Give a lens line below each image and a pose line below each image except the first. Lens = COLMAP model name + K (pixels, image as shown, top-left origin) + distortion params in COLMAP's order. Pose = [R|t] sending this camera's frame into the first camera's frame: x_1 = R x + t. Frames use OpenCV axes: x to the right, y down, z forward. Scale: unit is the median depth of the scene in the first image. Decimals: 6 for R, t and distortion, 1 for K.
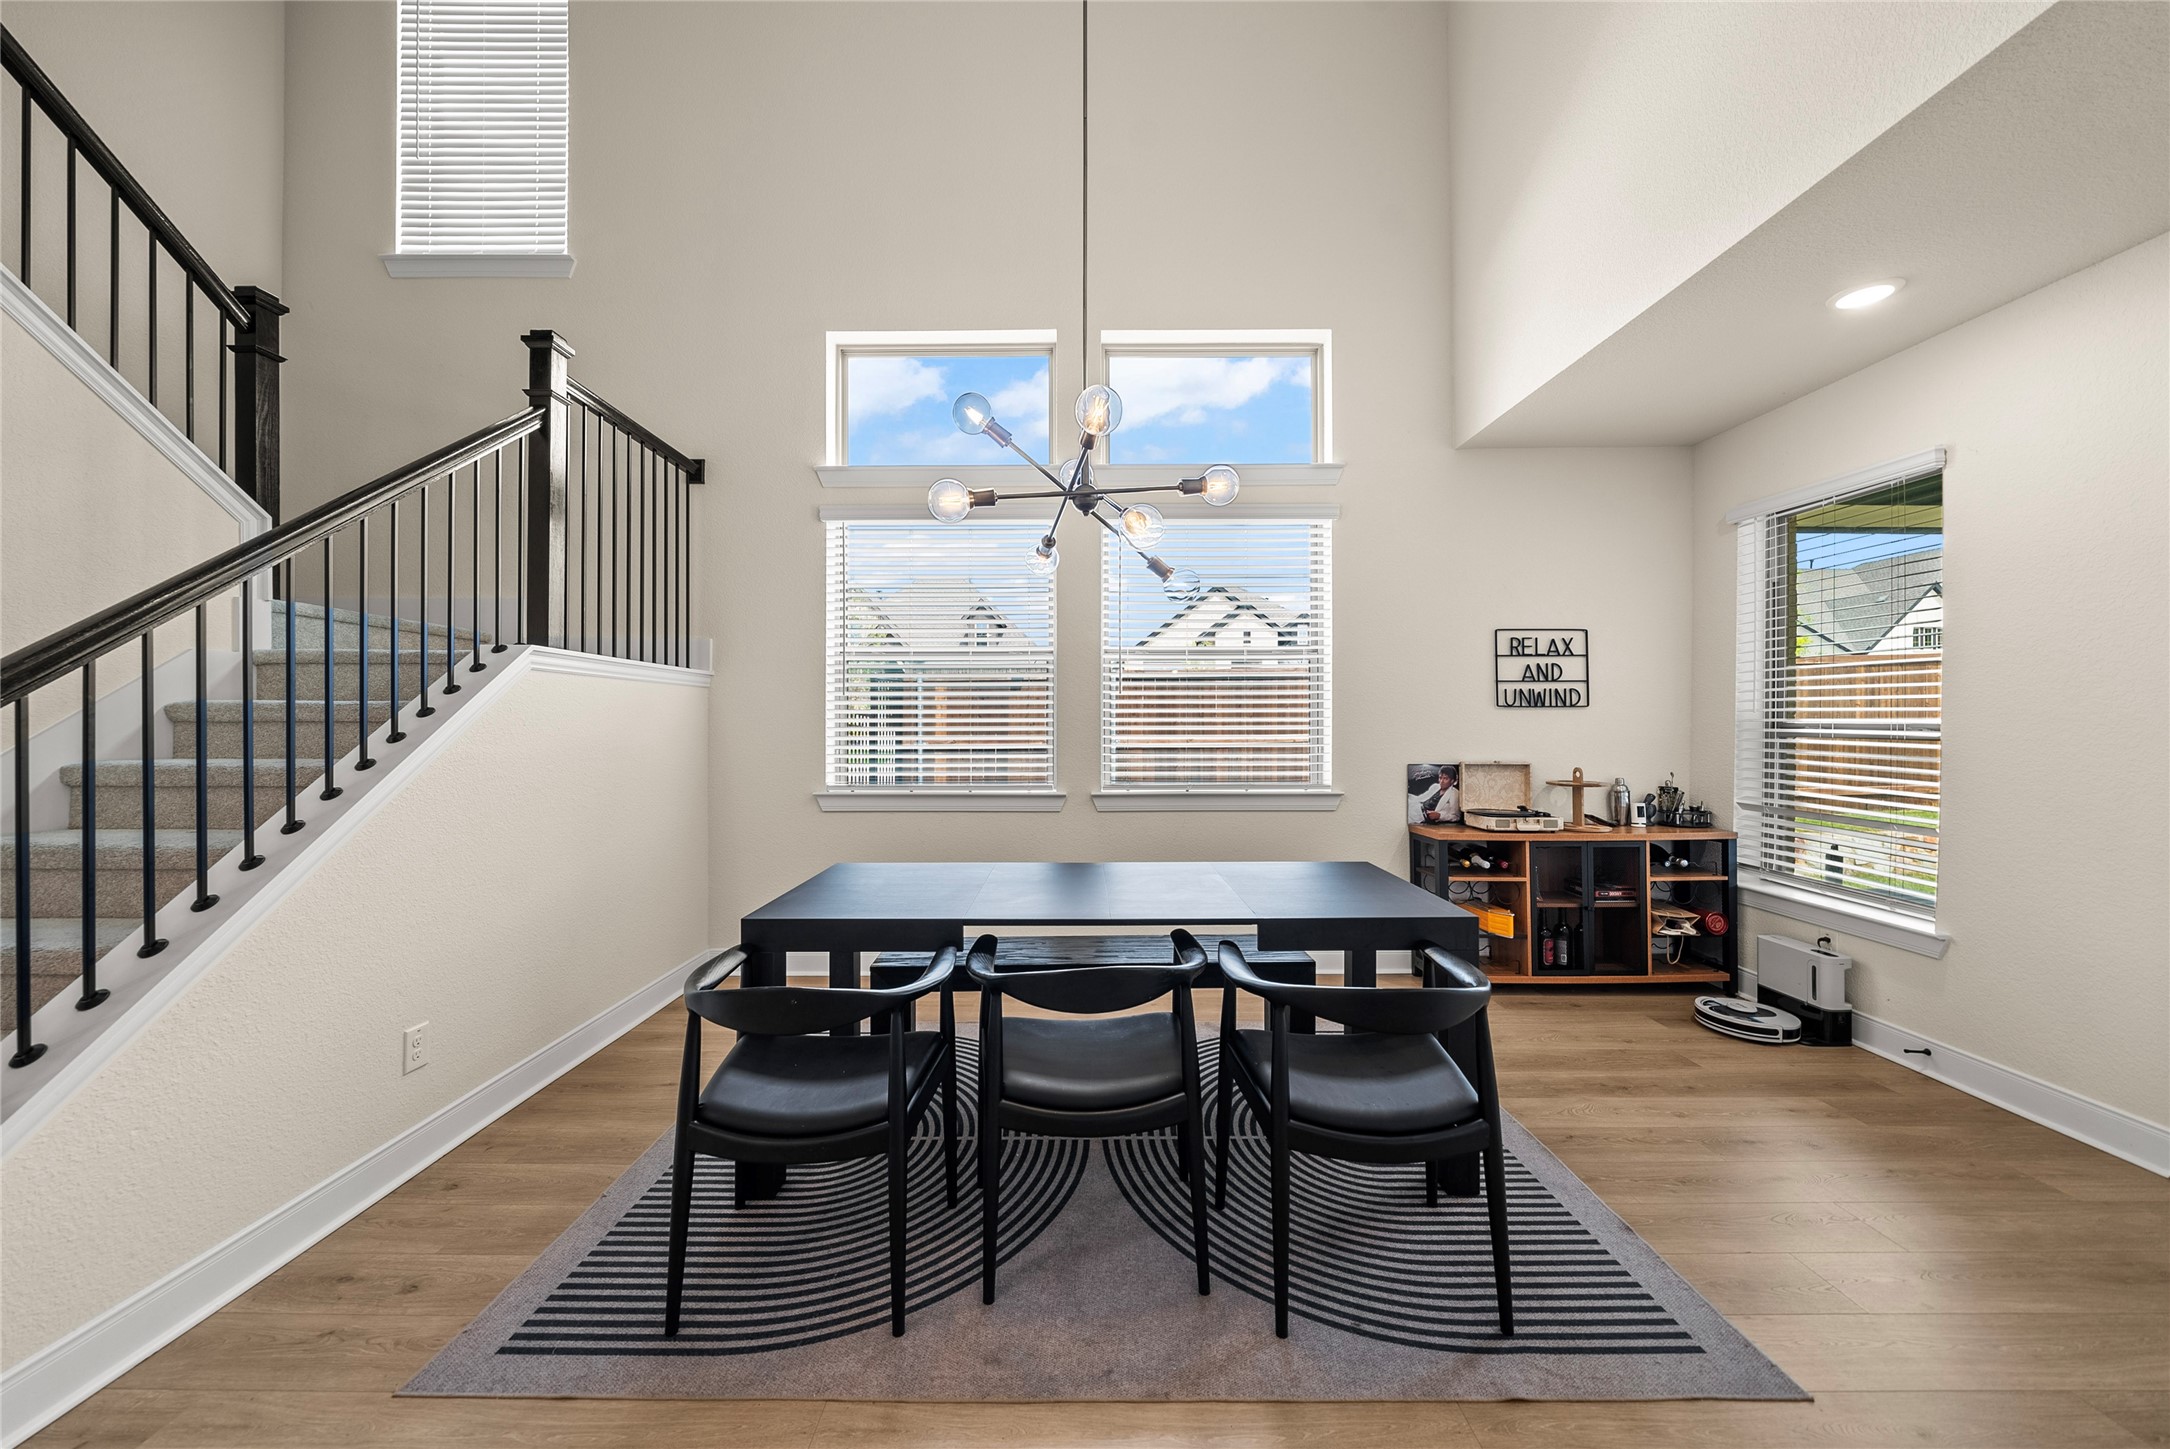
lens RADIAL K [[755.3, 0, 1084.8], [0, 755.3, 720.7], [0, 0, 1]] dist [-0.007052, 0.000190]
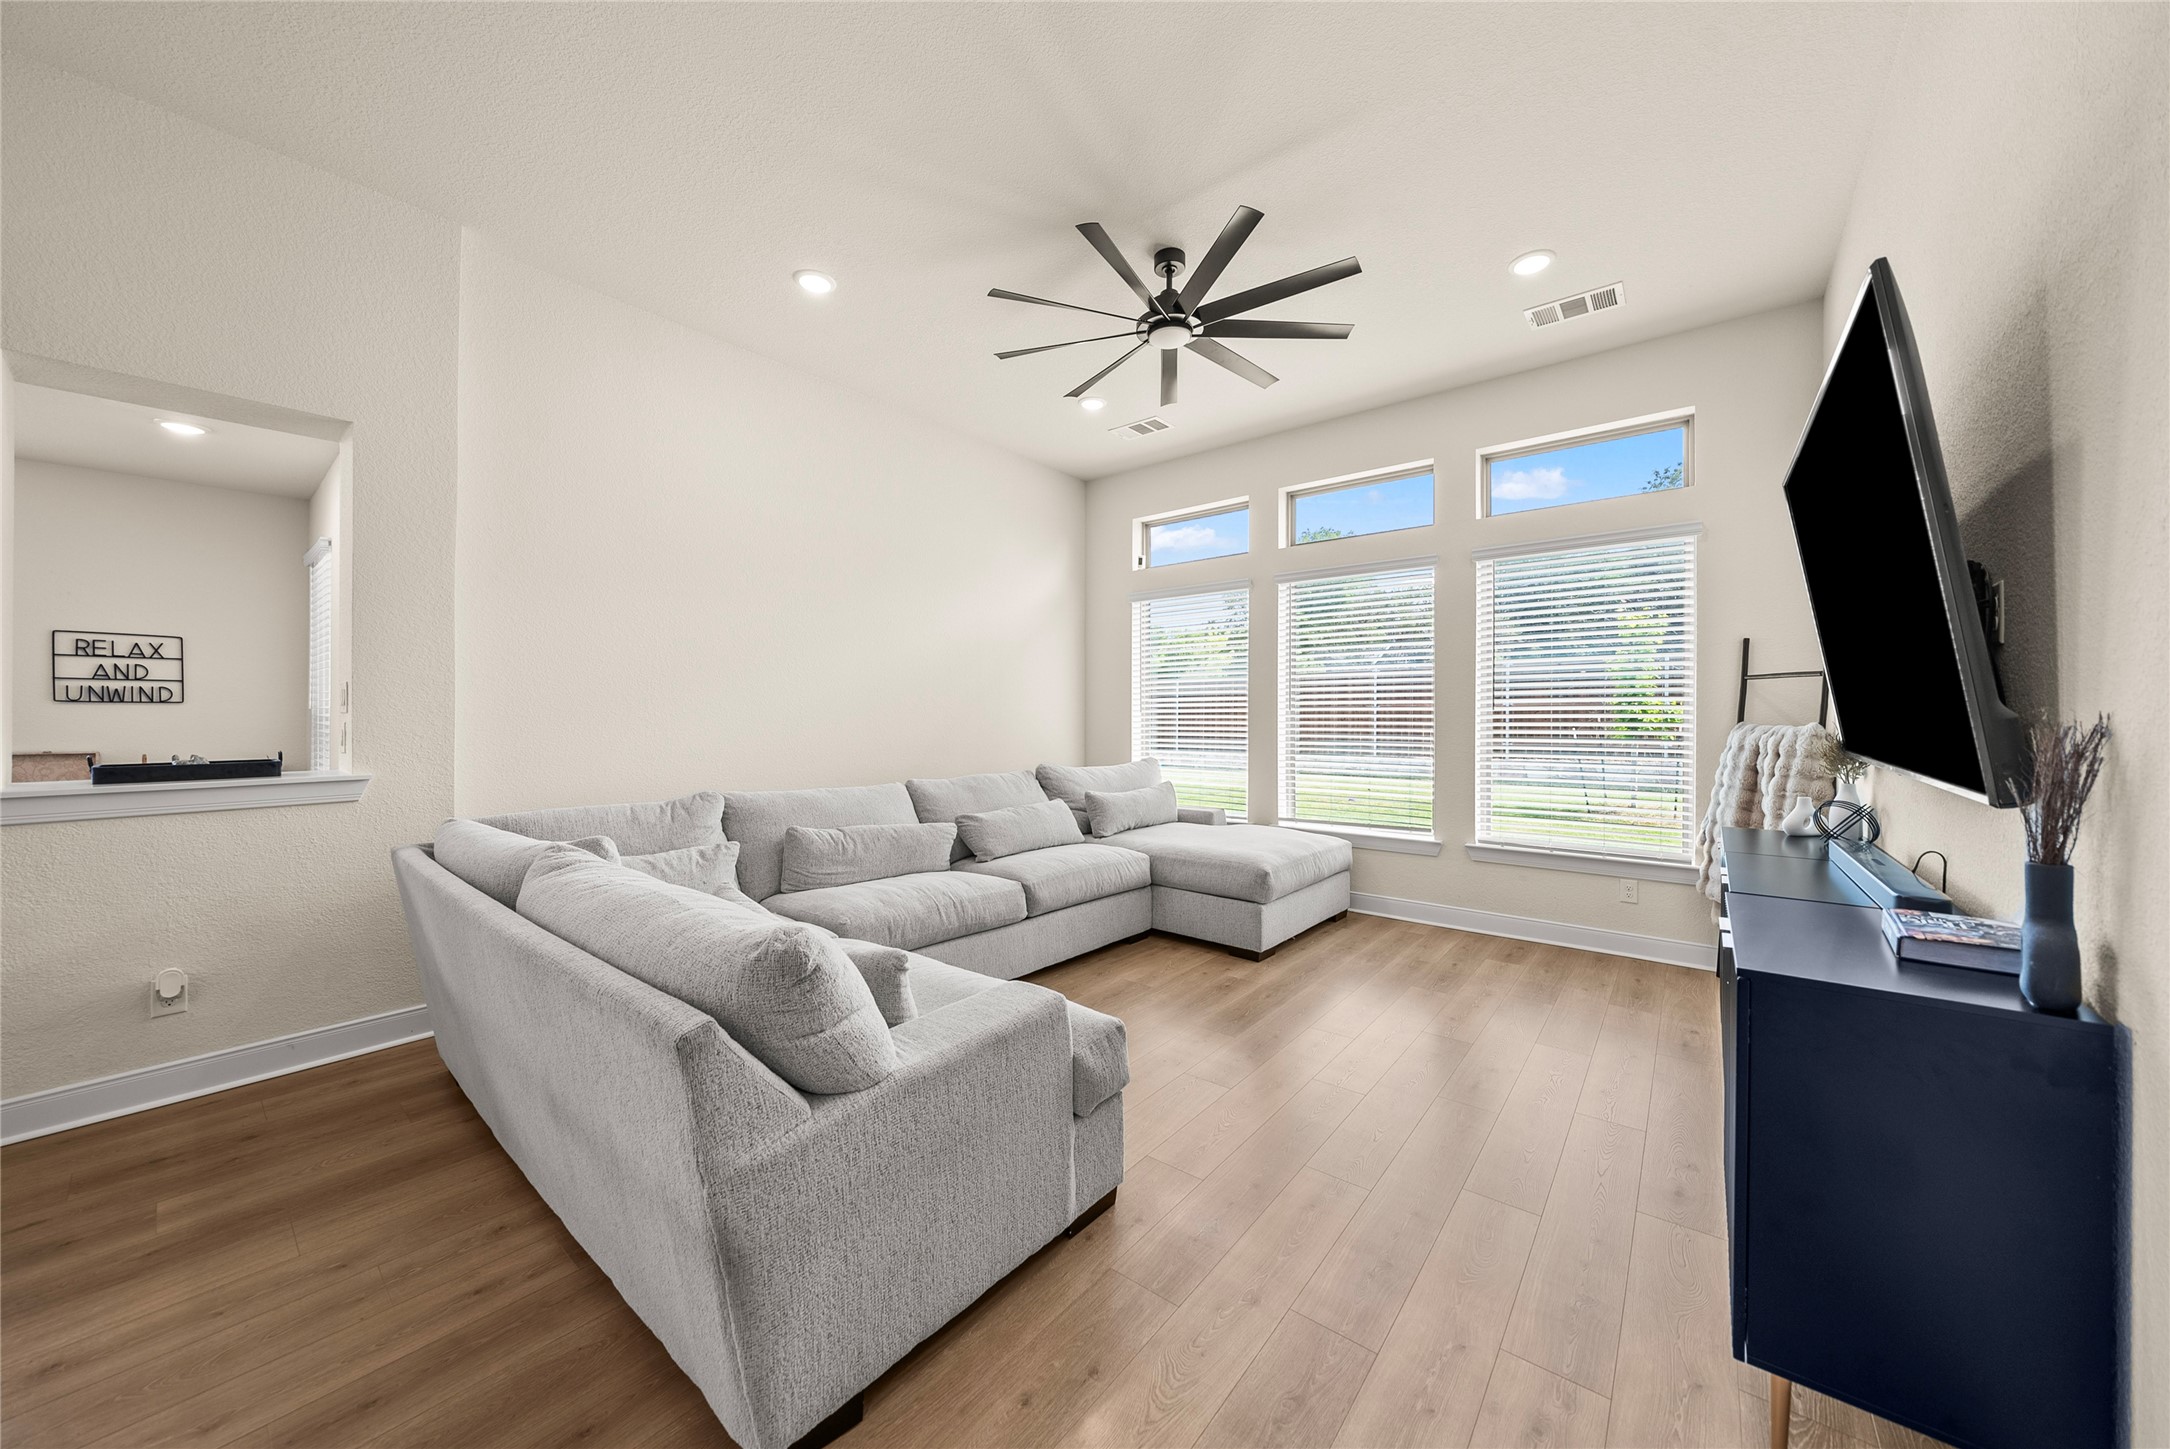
lens RADIAL K [[757.8, 0, 1079.4], [0, 757.8, 719.6], [0, 0, 1]] dist [-0.002741, -0.000103]
pose [[0.632654, -0.002358, 0.774431, 0.642728], [-0.002401, 0.999985, 0.005005, -0.001721], [-0.774431, -0.005026, 0.632639, -0.838011]]
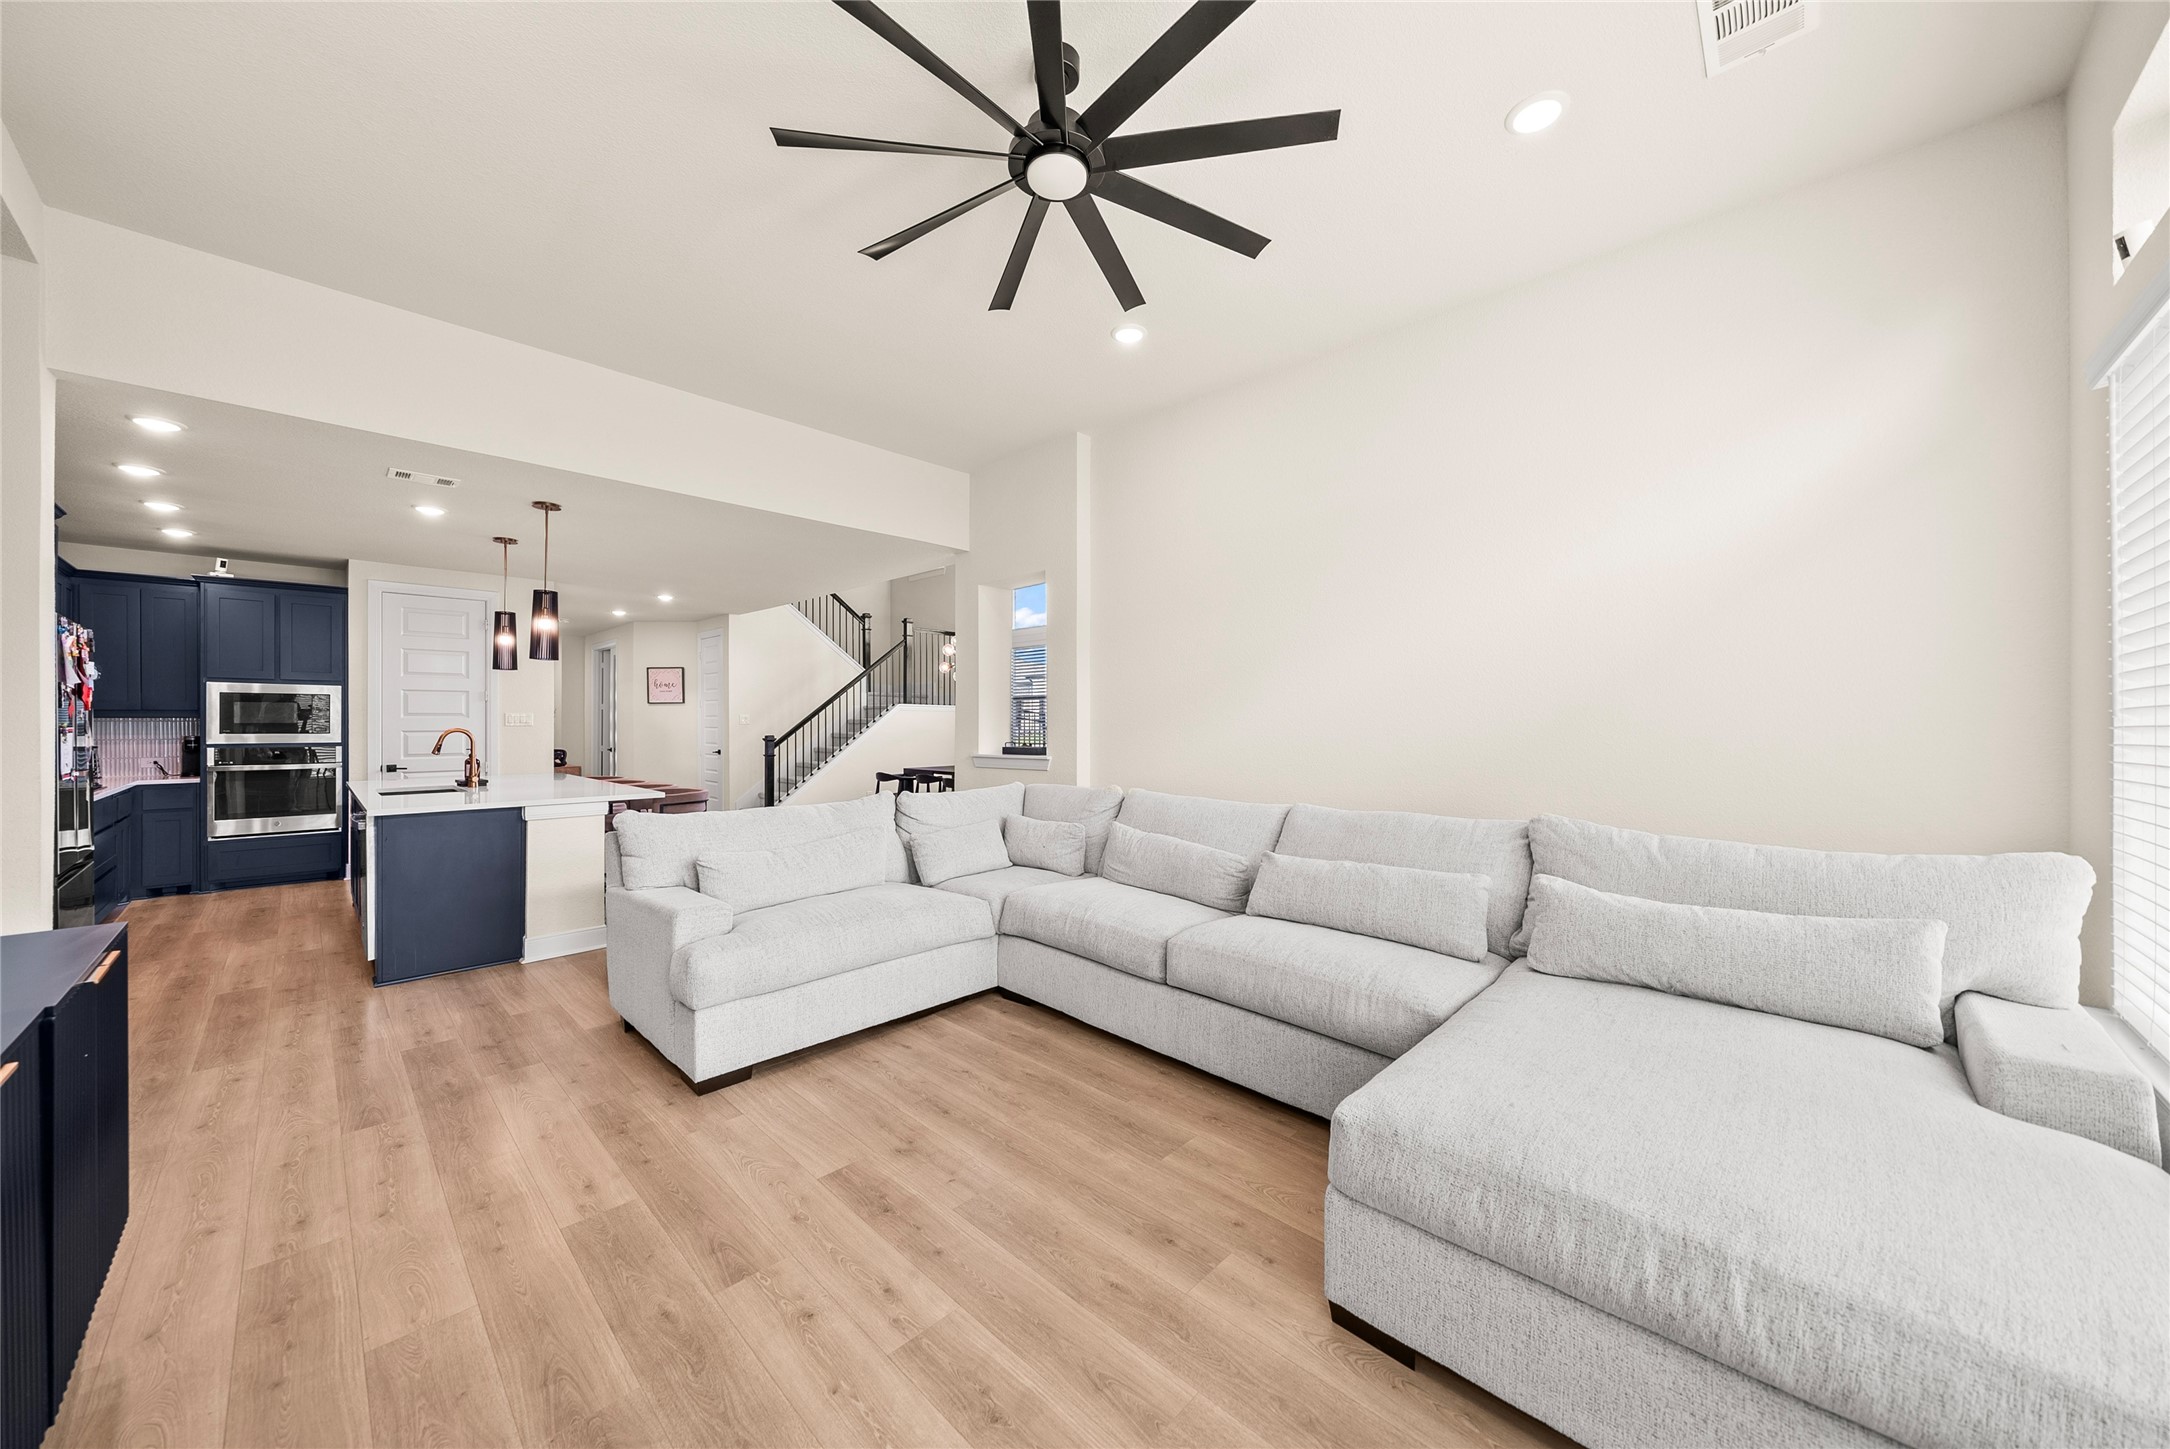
lens RADIAL K [[757.8, 0, 1079.4], [0, 757.8, 719.6], [0, 0, 1]] dist [-0.002741, -0.000103]
pose [[0.718706, -0.002789, -0.695308, 1.789463], [0.002131, 0.999996, -0.001809, -0.006336], [0.695311, -0.000181, 0.718709, -0.782795]]
